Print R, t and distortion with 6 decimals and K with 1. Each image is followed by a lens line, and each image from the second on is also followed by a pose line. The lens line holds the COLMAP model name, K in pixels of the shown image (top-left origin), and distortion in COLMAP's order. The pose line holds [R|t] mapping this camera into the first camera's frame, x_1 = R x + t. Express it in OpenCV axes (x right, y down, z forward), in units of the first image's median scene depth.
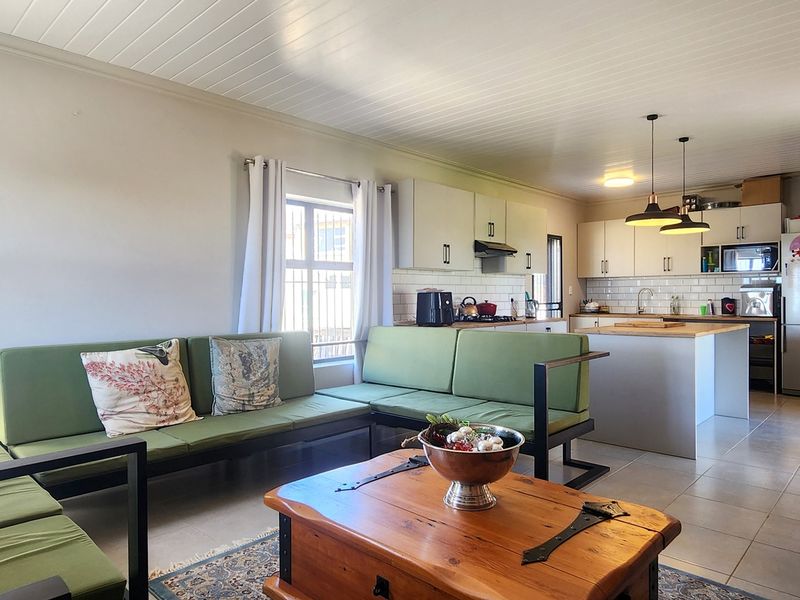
lens RADIAL K [[536.3, 0, 400.0], [0, 536.3, 300.0], [0, 0, 1]] dist [0.005528, 0.002310]
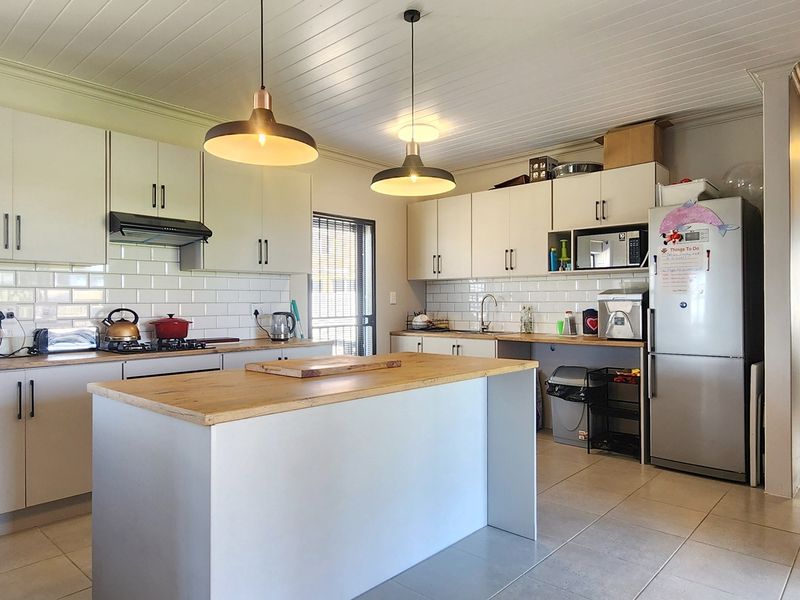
lens RADIAL K [[536.3, 0, 400.0], [0, 536.3, 300.0], [0, 0, 1]] dist [0.005528, 0.002310]
pose [[0.999844, 0.001383, 0.017603, 0.379583], [-0.001157, 0.999917, -0.012854, -0.007205], [-0.017619, 0.012832, 0.999762, 0.354062]]
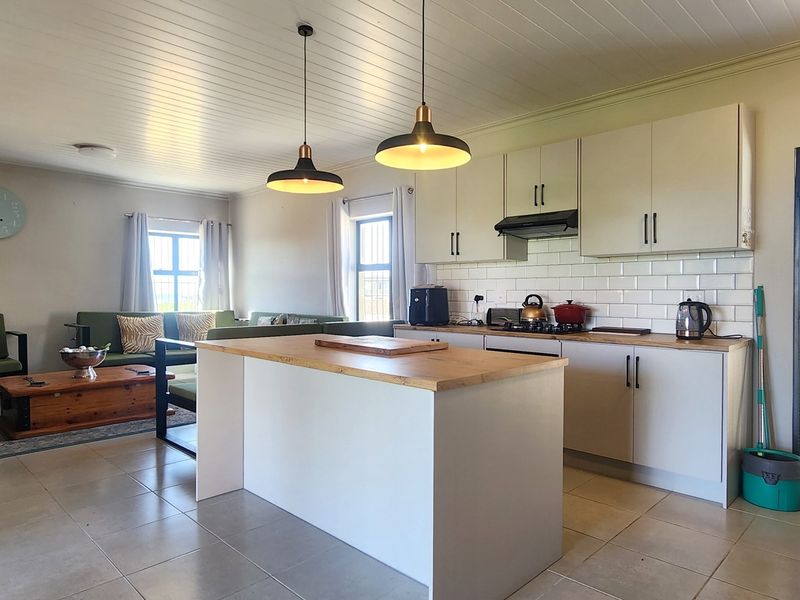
lens RADIAL K [[551.9, 0, 400.0], [0, 551.9, 300.0], [0, 0, 1]] dist [-0.000742, -0.000827]
pose [[-0.031920, 0.024046, -0.999201, 0.773228], [-0.008455, 0.999668, 0.024328, -0.013245], [0.999455, 0.009225, -0.031707, 0.752257]]
